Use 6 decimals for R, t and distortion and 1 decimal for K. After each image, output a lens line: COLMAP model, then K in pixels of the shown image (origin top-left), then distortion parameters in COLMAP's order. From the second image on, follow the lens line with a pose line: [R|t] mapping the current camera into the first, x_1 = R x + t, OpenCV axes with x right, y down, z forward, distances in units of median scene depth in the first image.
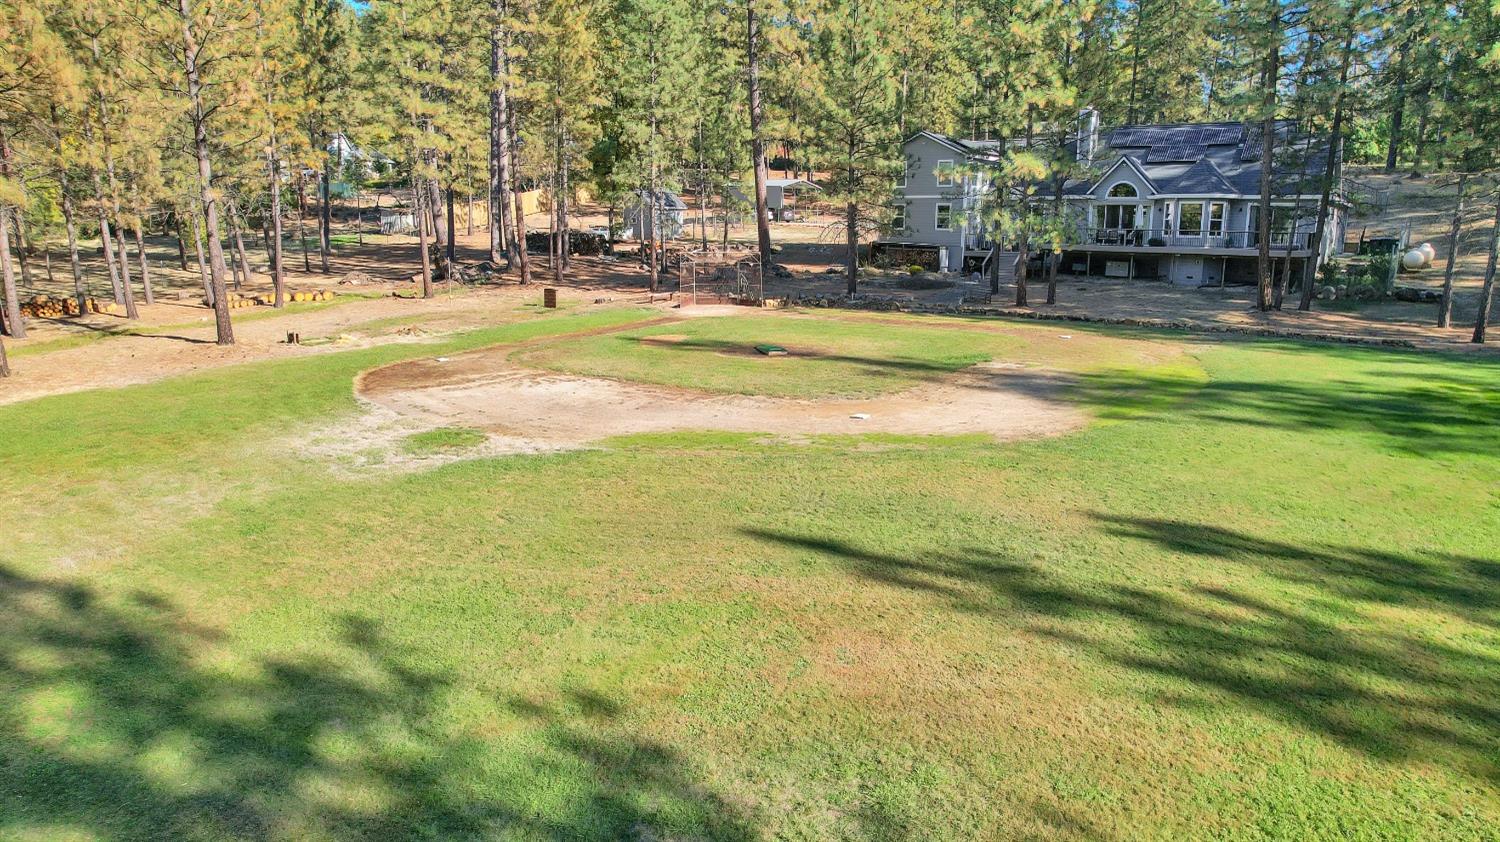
lens RADIAL K [[968.4, 0, 746.2], [0, 968.4, 410.6], [0, 0, 1]] dist [-0.069357, 0.058454]
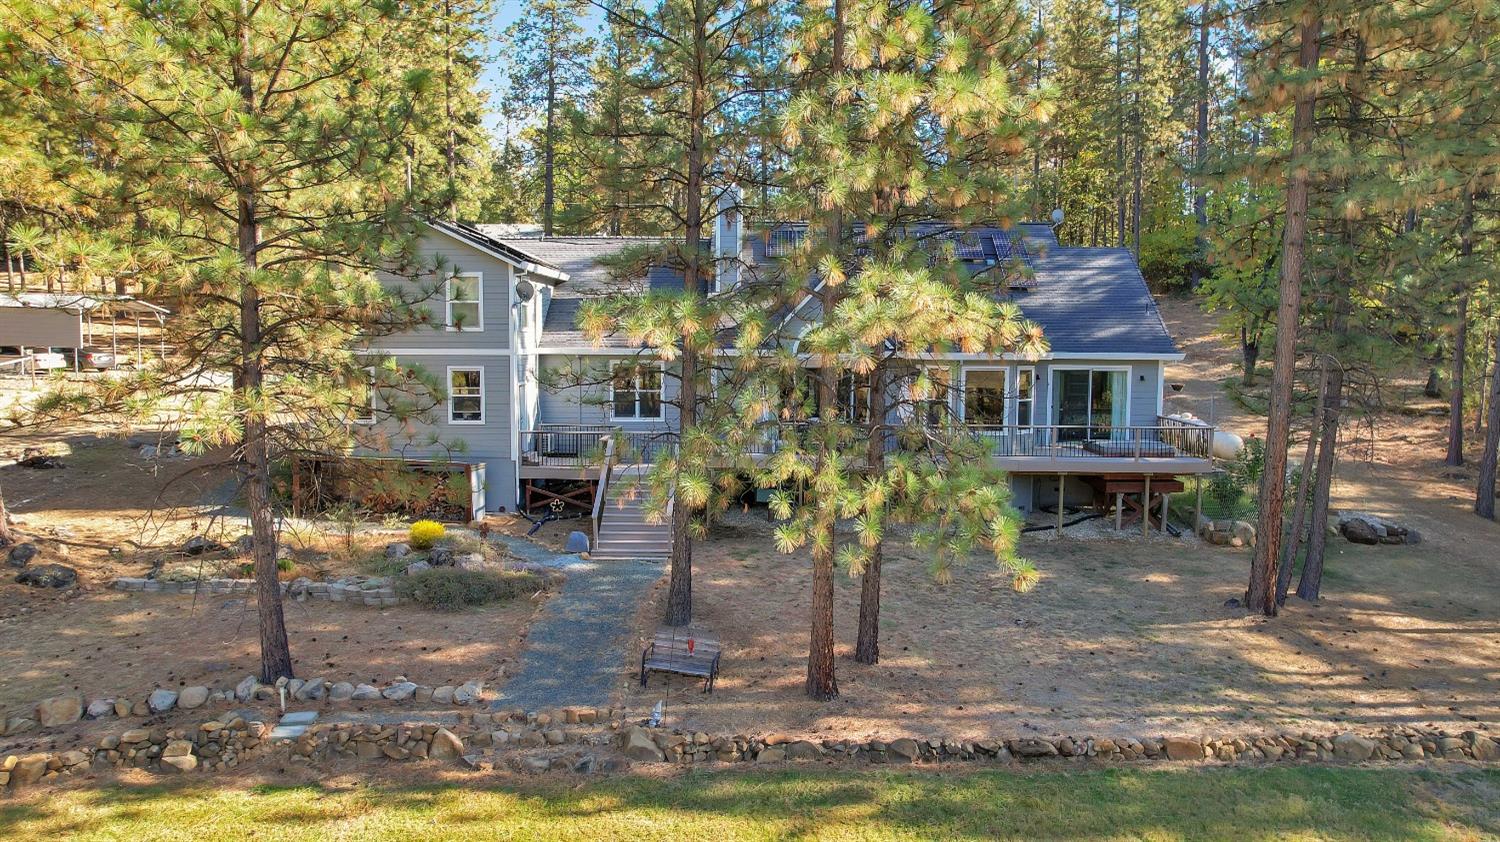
lens RADIAL K [[968.4, 0, 744.2], [0, 968.4, 421.0], [0, 0, 1]] dist [-0.069357, 0.058454]
pose [[0.818144, -0.053179, 0.572550, 0.059406], [0.109634, 0.991875, -0.064535, -0.168873], [-0.564466, 0.115570, 0.817326, 0.643312]]
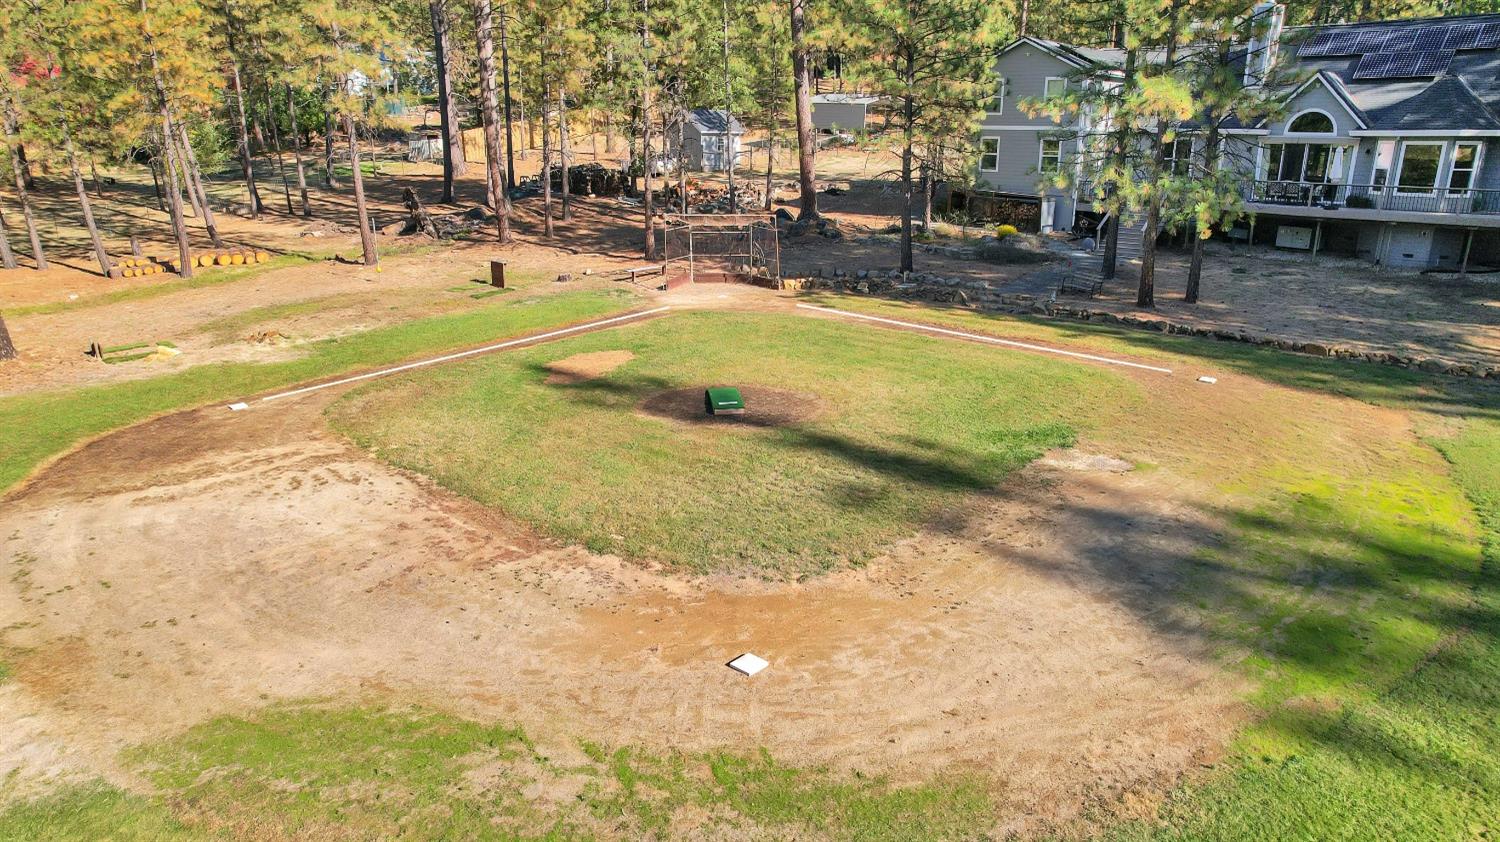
lens RADIAL K [[968.4, 0, 752.7], [0, 968.4, 416.8], [0, 0, 1]] dist [-0.069357, 0.058454]
pose [[0.992030, 0.033976, -0.121337, 0.086927], [-0.021536, 0.994510, 0.102404, -0.084629], [0.124150, -0.098975, 0.987315, 0.262658]]
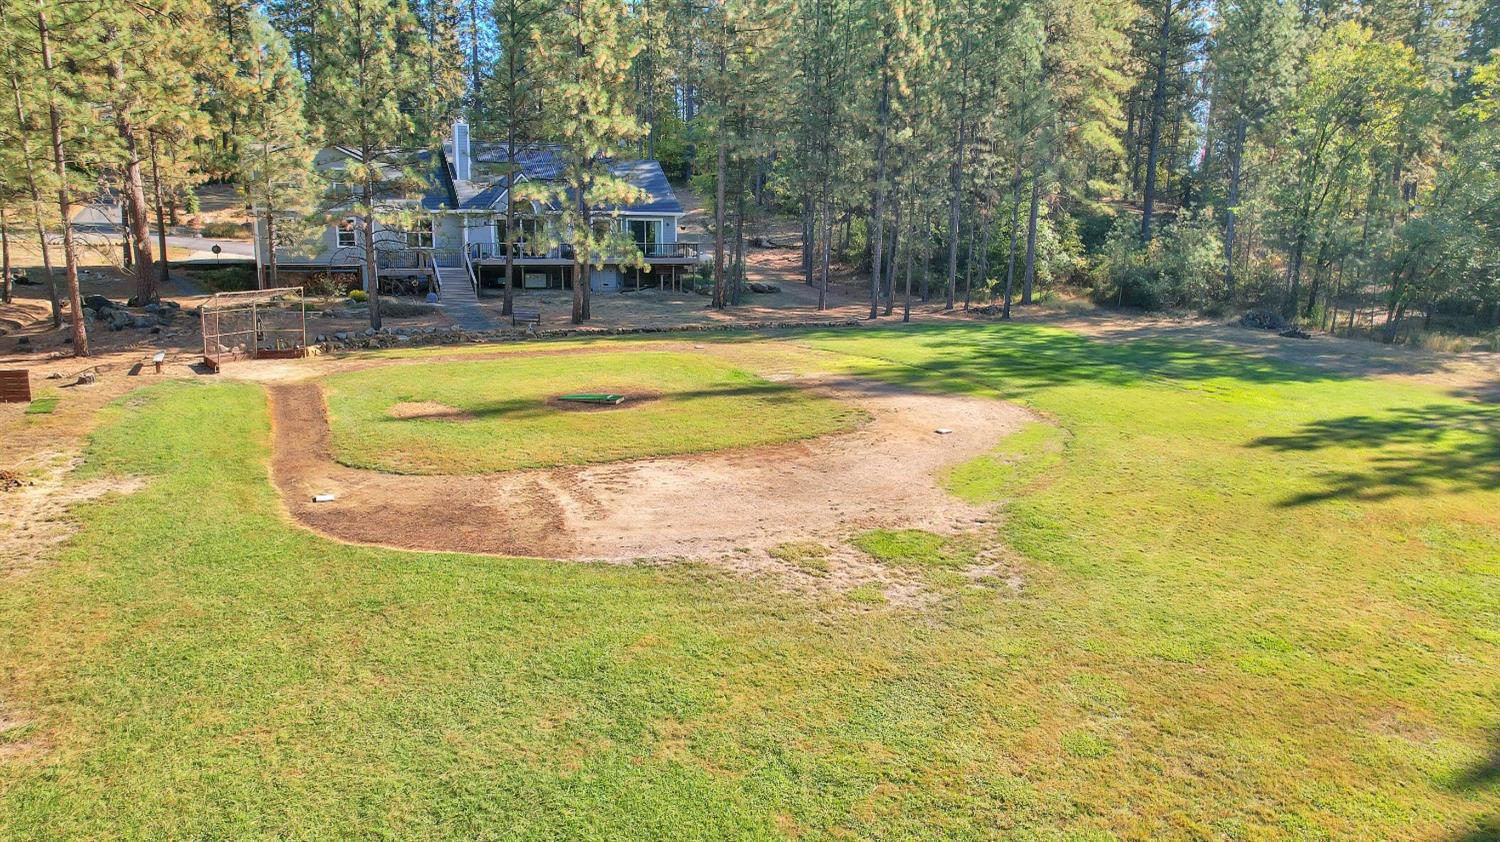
lens RADIAL K [[968.4, 0, 747.7], [0, 968.4, 431.7], [0, 0, 1]] dist [-0.069357, 0.058454]
pose [[0.444809, -0.190725, 0.875082, -0.498458], [0.163294, 0.977956, 0.130143, -0.089635], [-0.880613, 0.085007, 0.466148, 0.333546]]
